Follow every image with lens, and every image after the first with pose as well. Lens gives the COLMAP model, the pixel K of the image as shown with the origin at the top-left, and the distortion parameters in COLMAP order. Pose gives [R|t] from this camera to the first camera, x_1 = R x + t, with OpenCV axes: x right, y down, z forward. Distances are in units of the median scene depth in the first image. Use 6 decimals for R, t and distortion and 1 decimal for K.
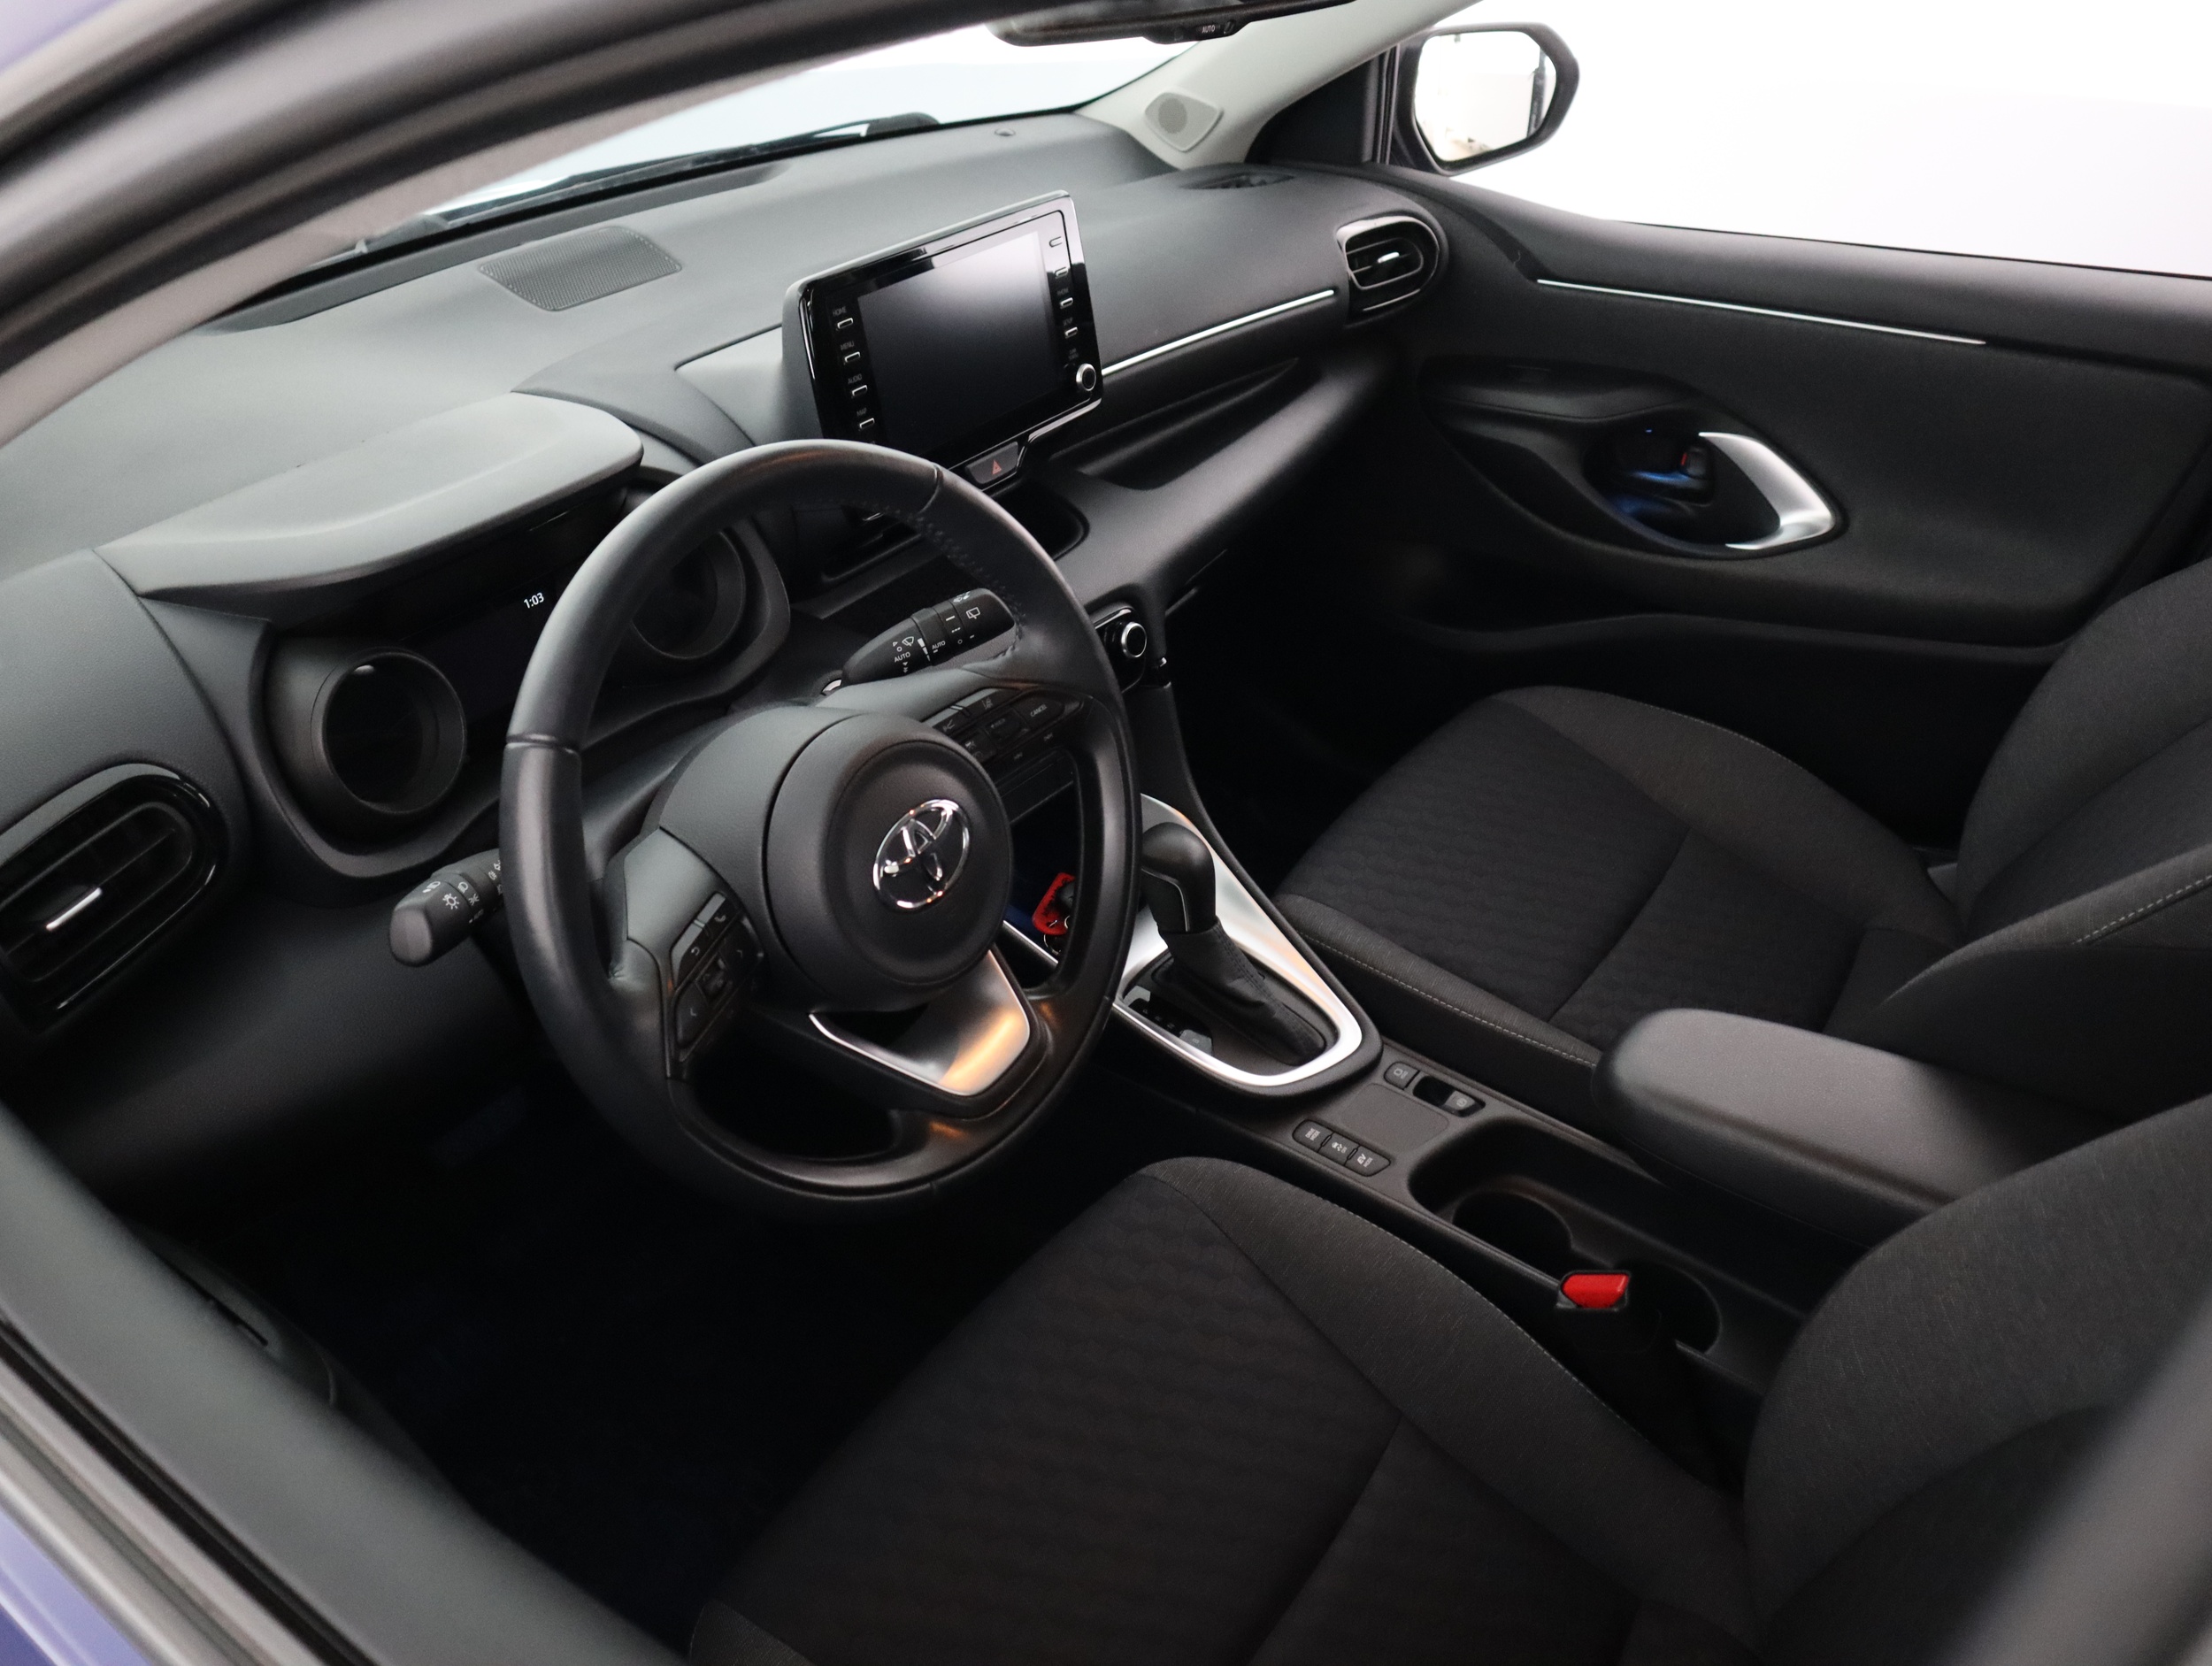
lens RADIAL K [[1797.7, 0, 1112.9], [0, 1797.7, 829.0], [0, 0, 1]] dist [-0.075797, 0.029691]
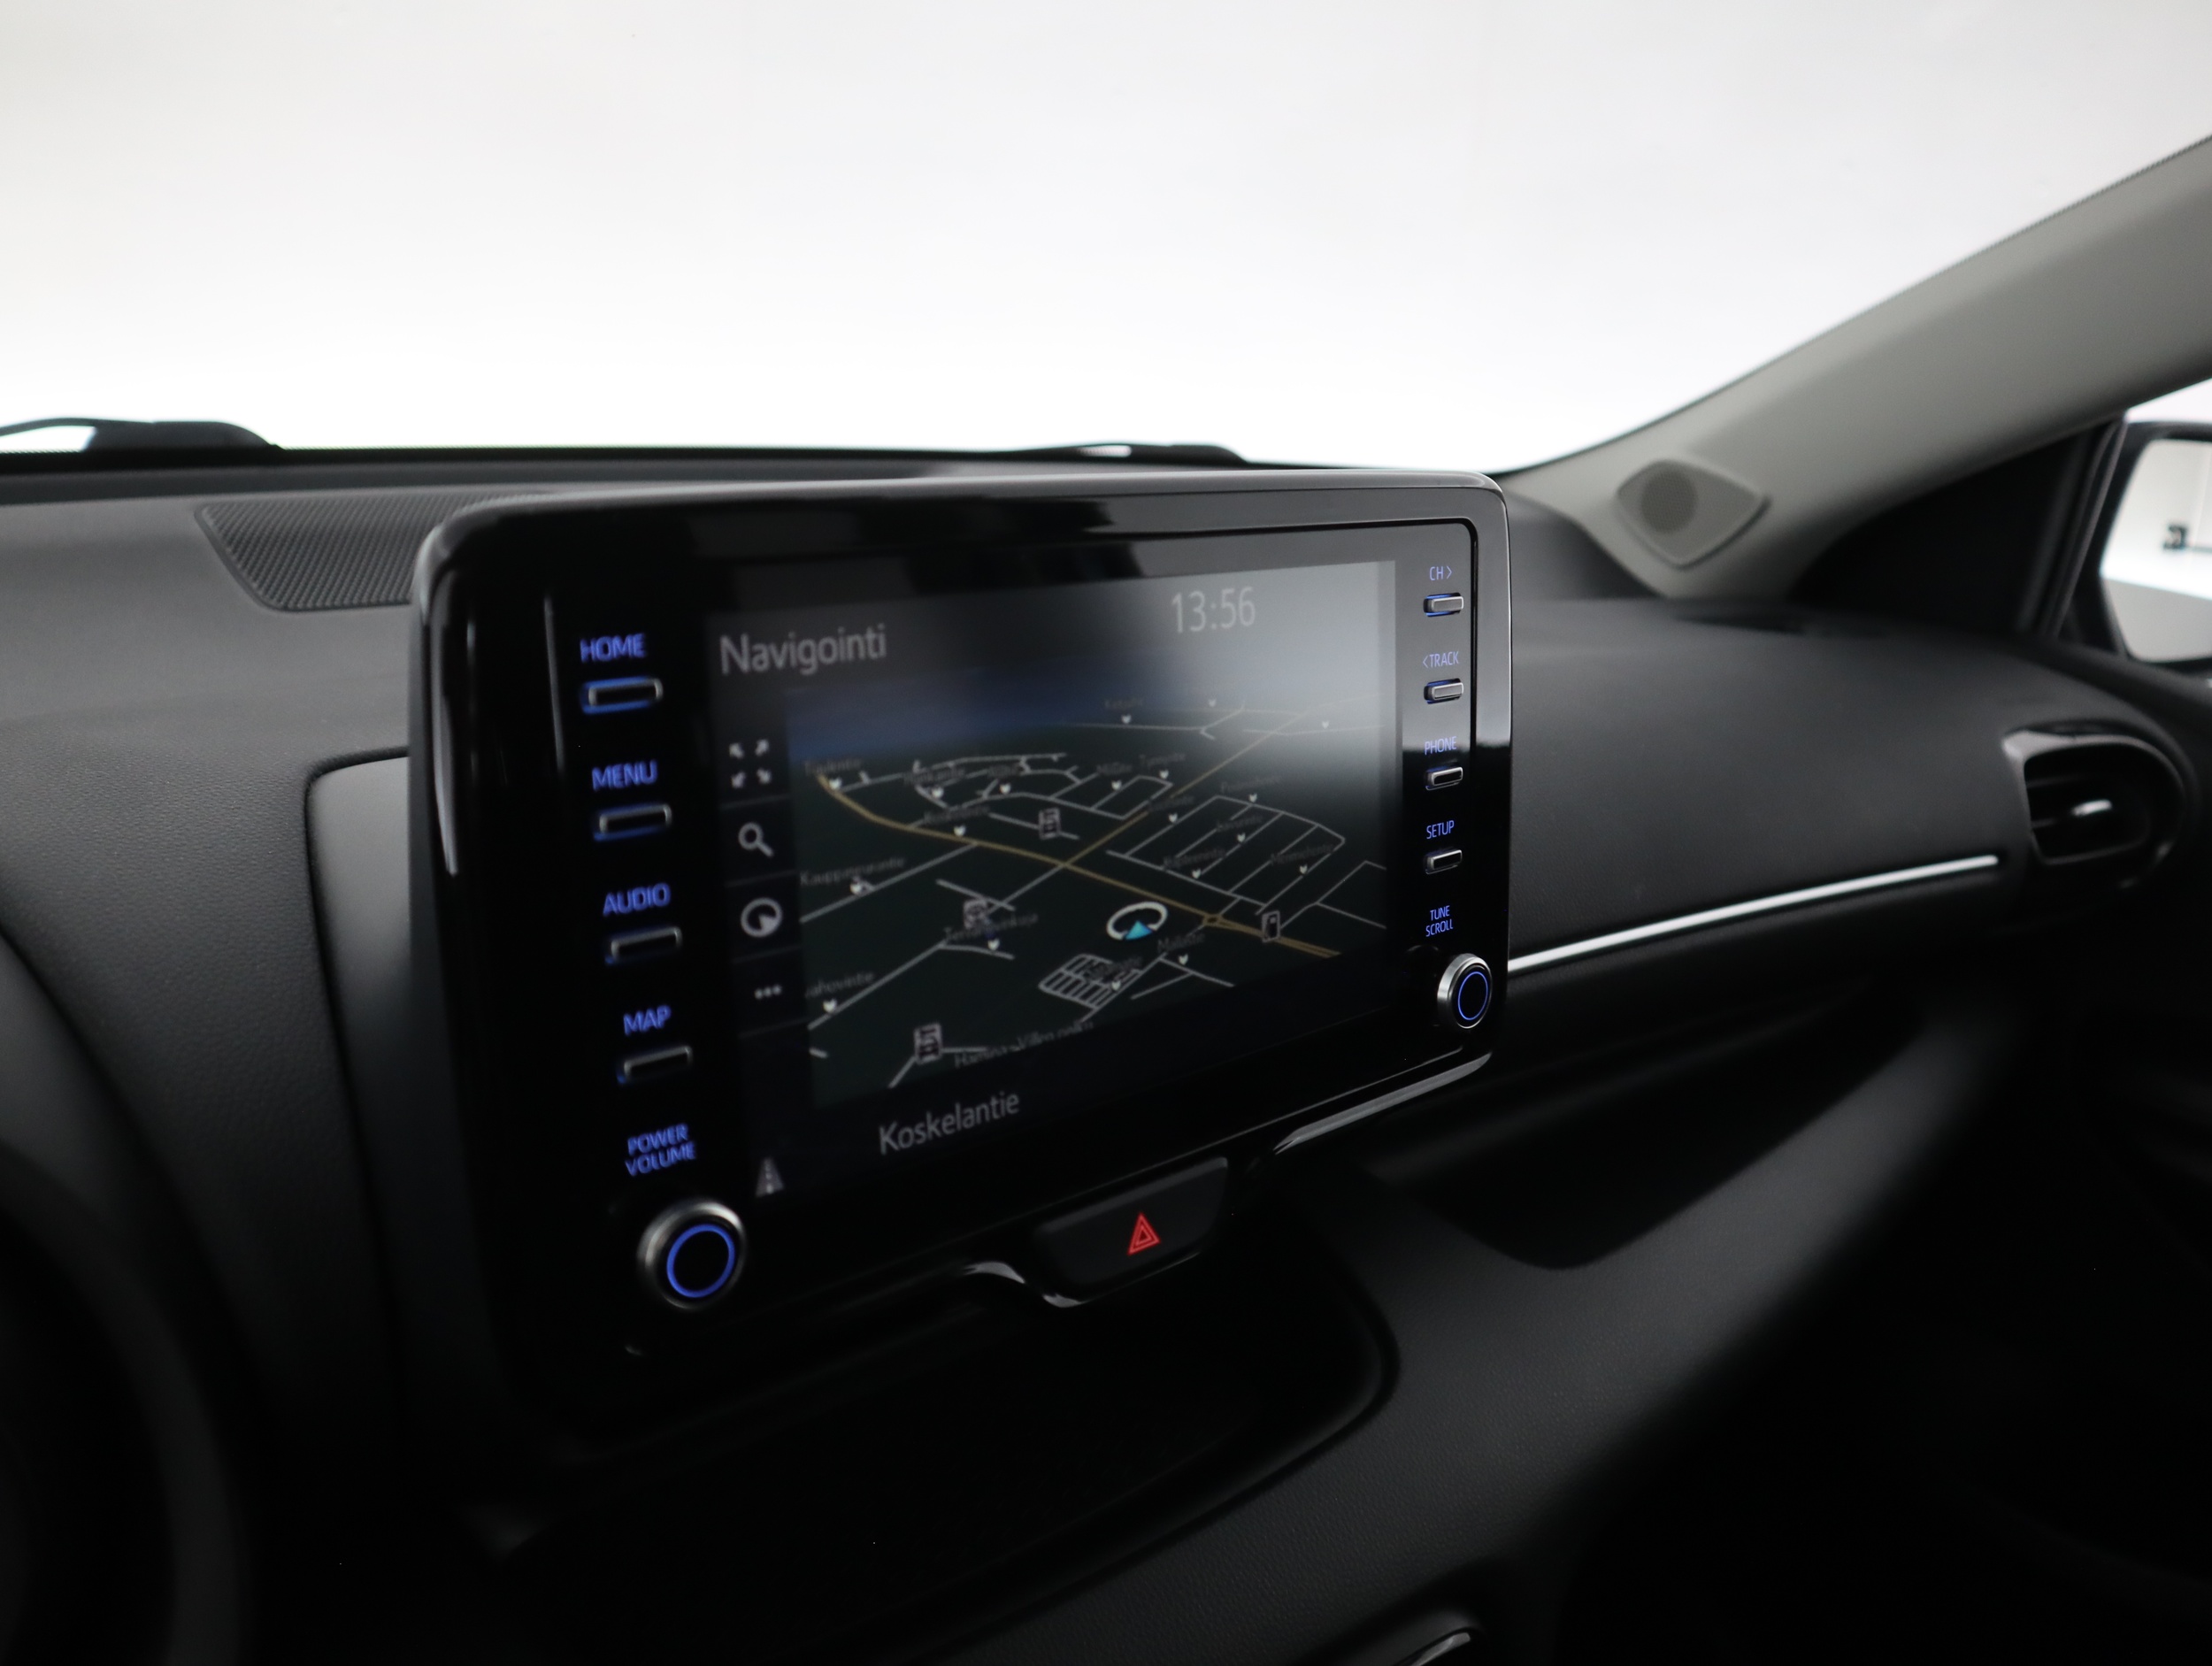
lens RADIAL K [[1797.7, 0, 1111.3], [0, 1797.7, 837.0], [0, 0, 1]] dist [-0.075797, 0.029691]
pose [[0.969913, 0.165265, -0.178761, -0.019807], [-0.205742, 0.948981, -0.238968, -0.148625], [0.130147, 0.268557, 0.954431, 0.527310]]
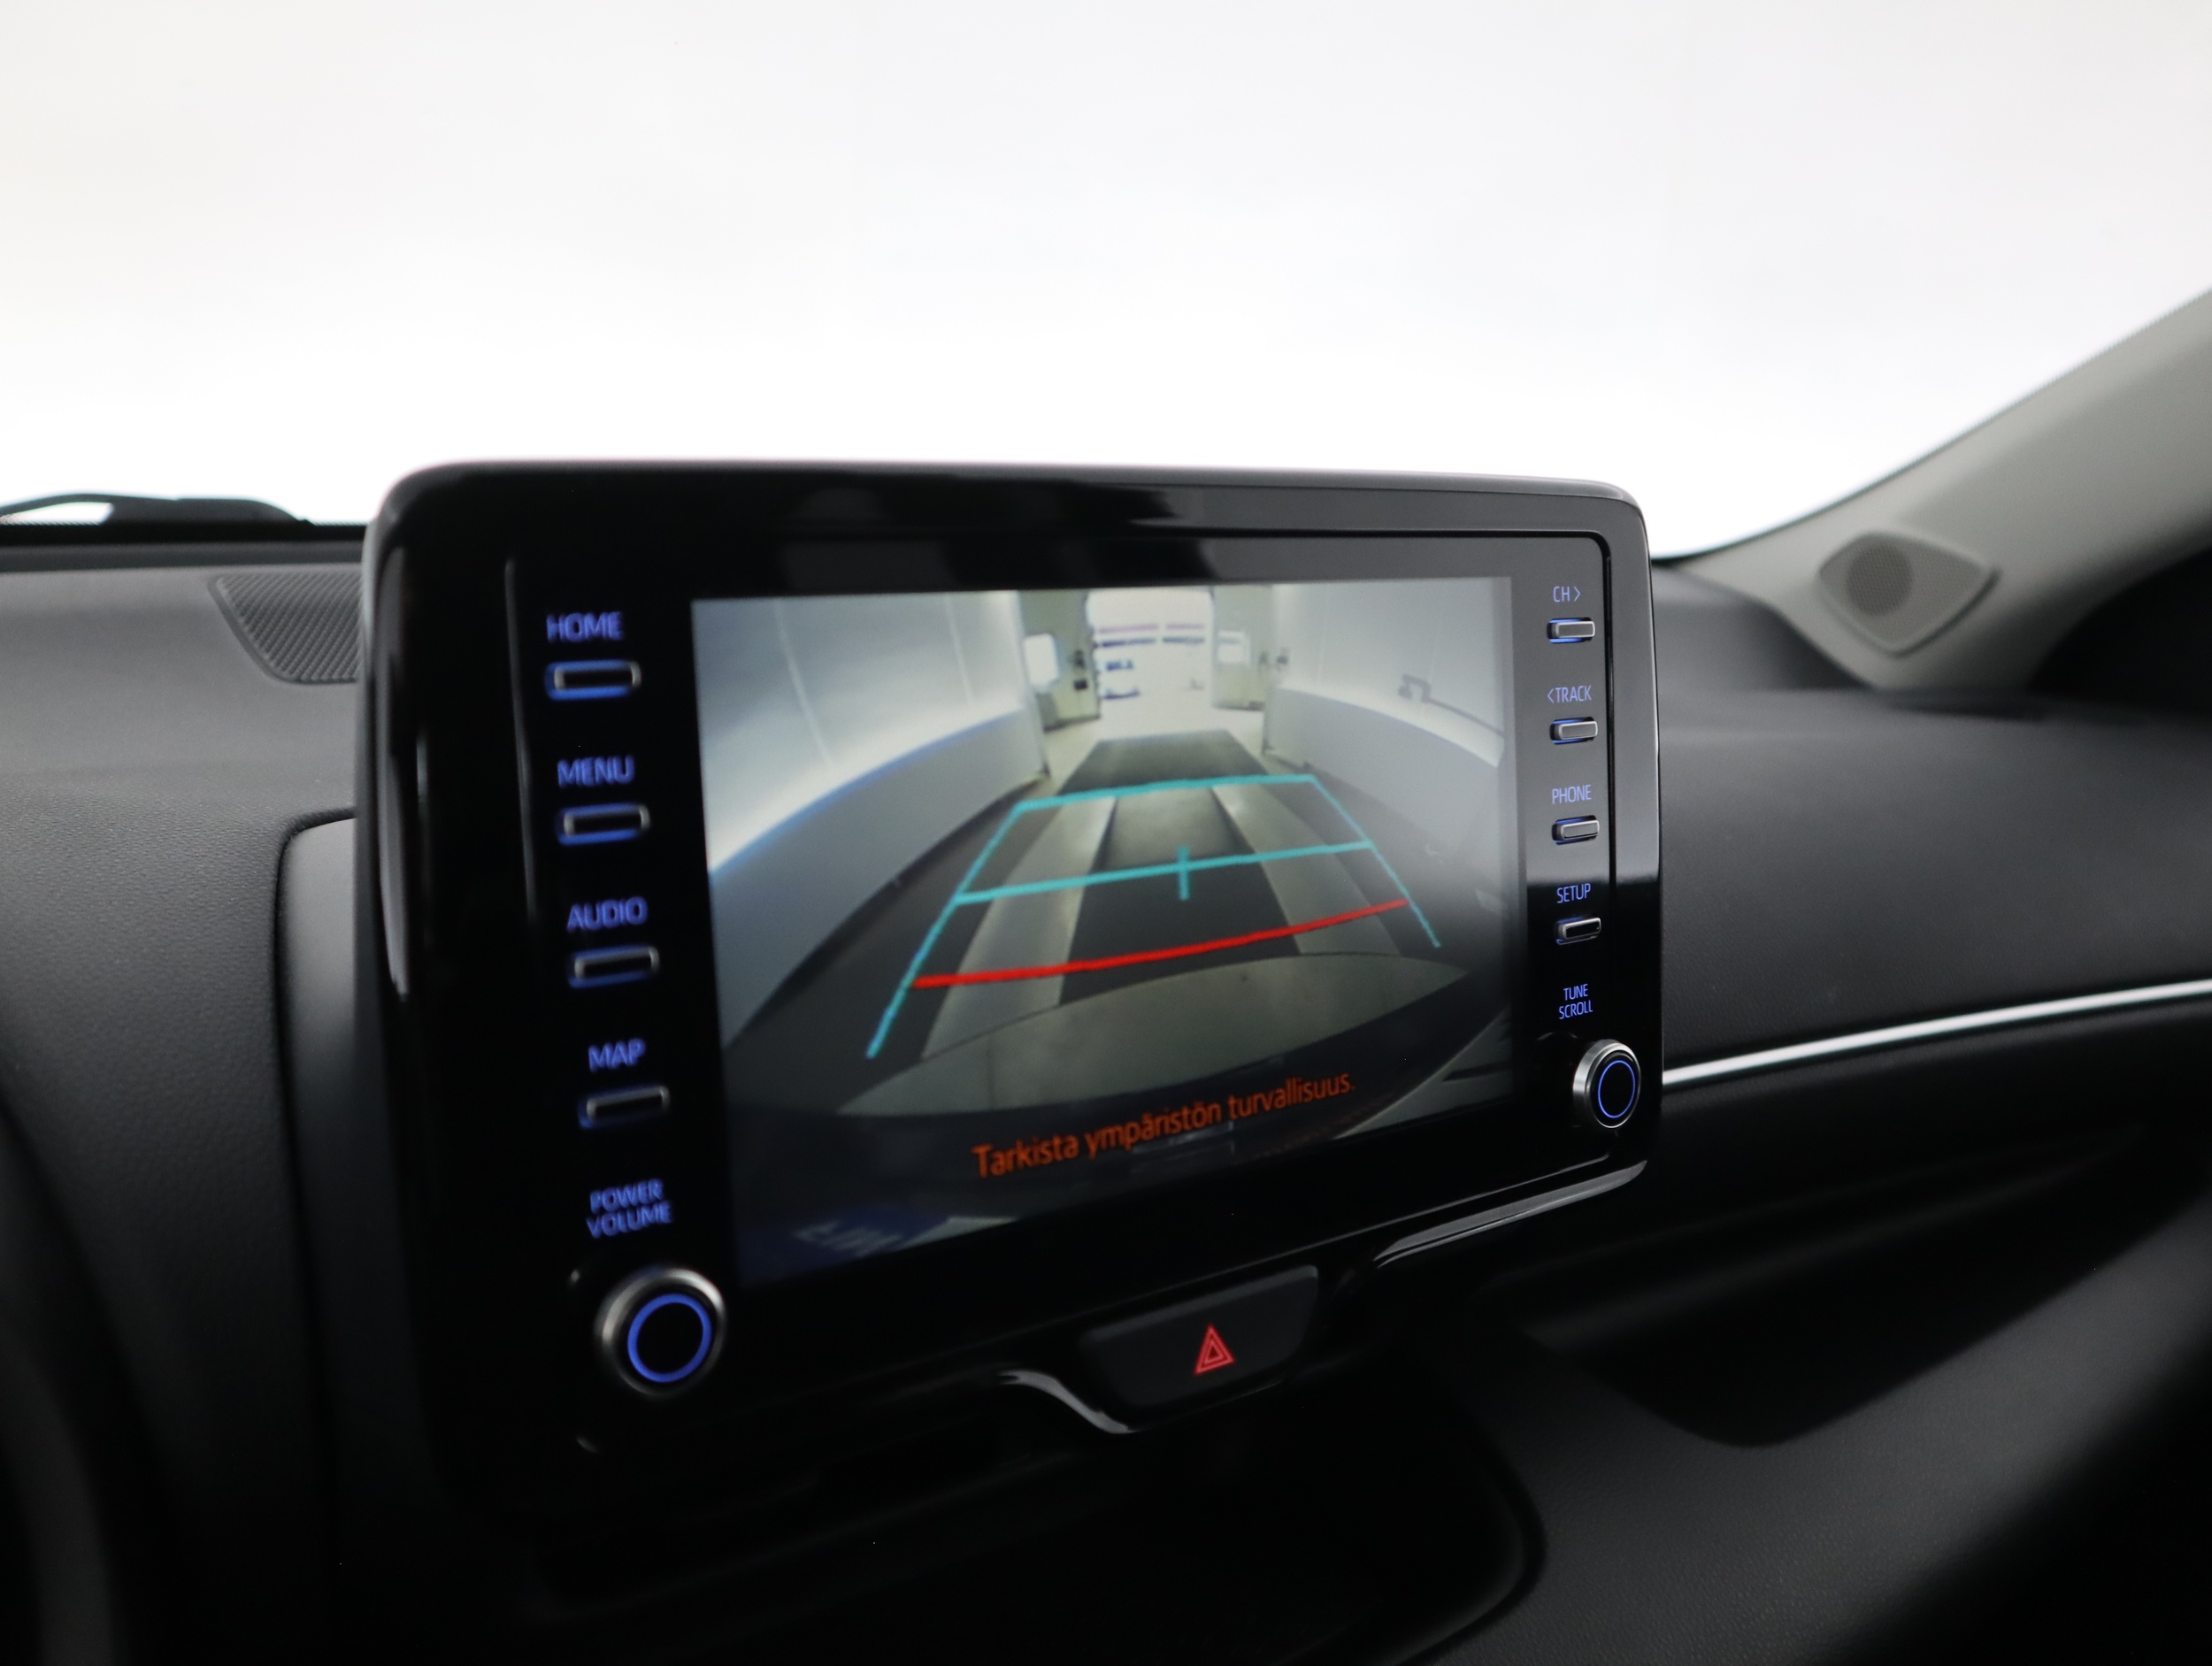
lens RADIAL K [[2025.7, 0, 1105.9], [0, 2025.7, 826.6], [0, 0, 1]] dist [-0.026610, 0.000000]
pose [[0.951403, 0.143273, -0.272591, -0.007130], [-0.228277, 0.922248, -0.312006, -0.136654], [0.206694, 0.359070, 0.910135, 0.538993]]
